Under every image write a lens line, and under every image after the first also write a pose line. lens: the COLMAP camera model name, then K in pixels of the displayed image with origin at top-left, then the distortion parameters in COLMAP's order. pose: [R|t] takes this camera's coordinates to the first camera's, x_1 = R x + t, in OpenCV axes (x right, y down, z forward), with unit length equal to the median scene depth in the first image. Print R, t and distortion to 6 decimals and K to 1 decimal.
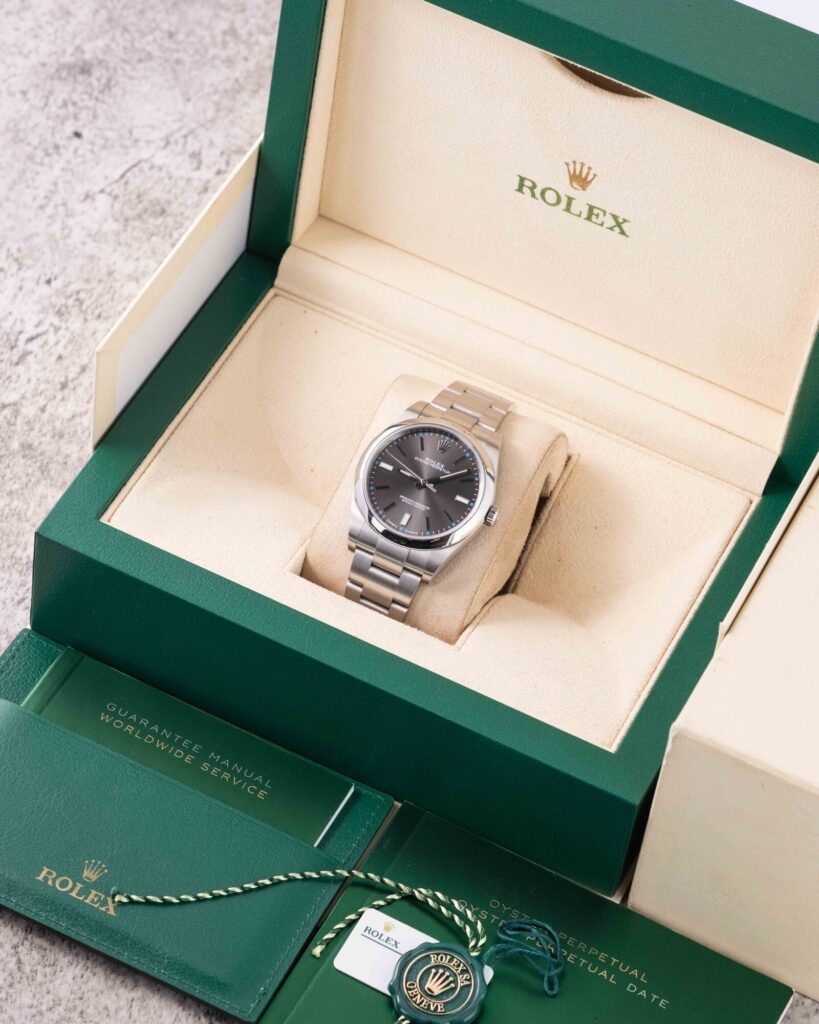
lens RADIAL K [[4217.9, 0, 376.5], [0, 4217.9, 511.8], [0, 0, 1]] dist [0.237045, -2.934688]
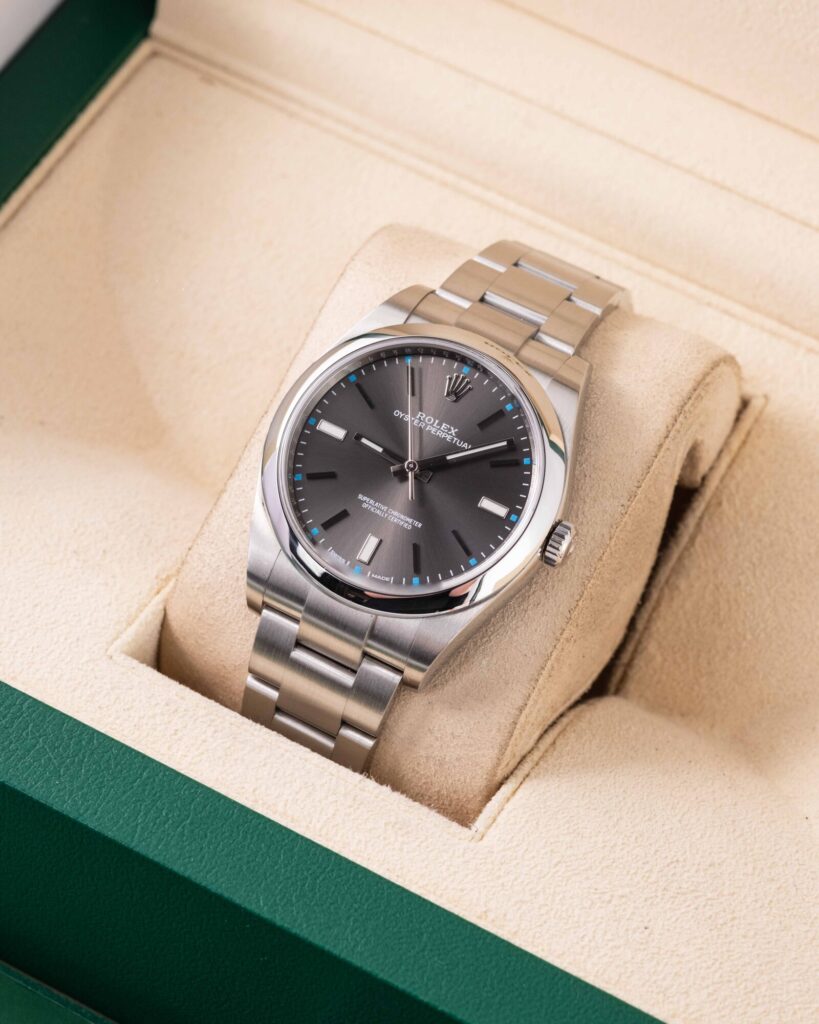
lens RADIAL K [[4217.9, 0, 376.5], [0, 4217.9, 511.8], [0, 0, 1]] dist [0.237045, -2.934688]
pose [[0.996806, 0.014679, -0.078501, 0.042906], [-0.010520, 0.998532, 0.053139, -0.026023], [0.079165, -0.052143, 0.995497, 0.538896]]
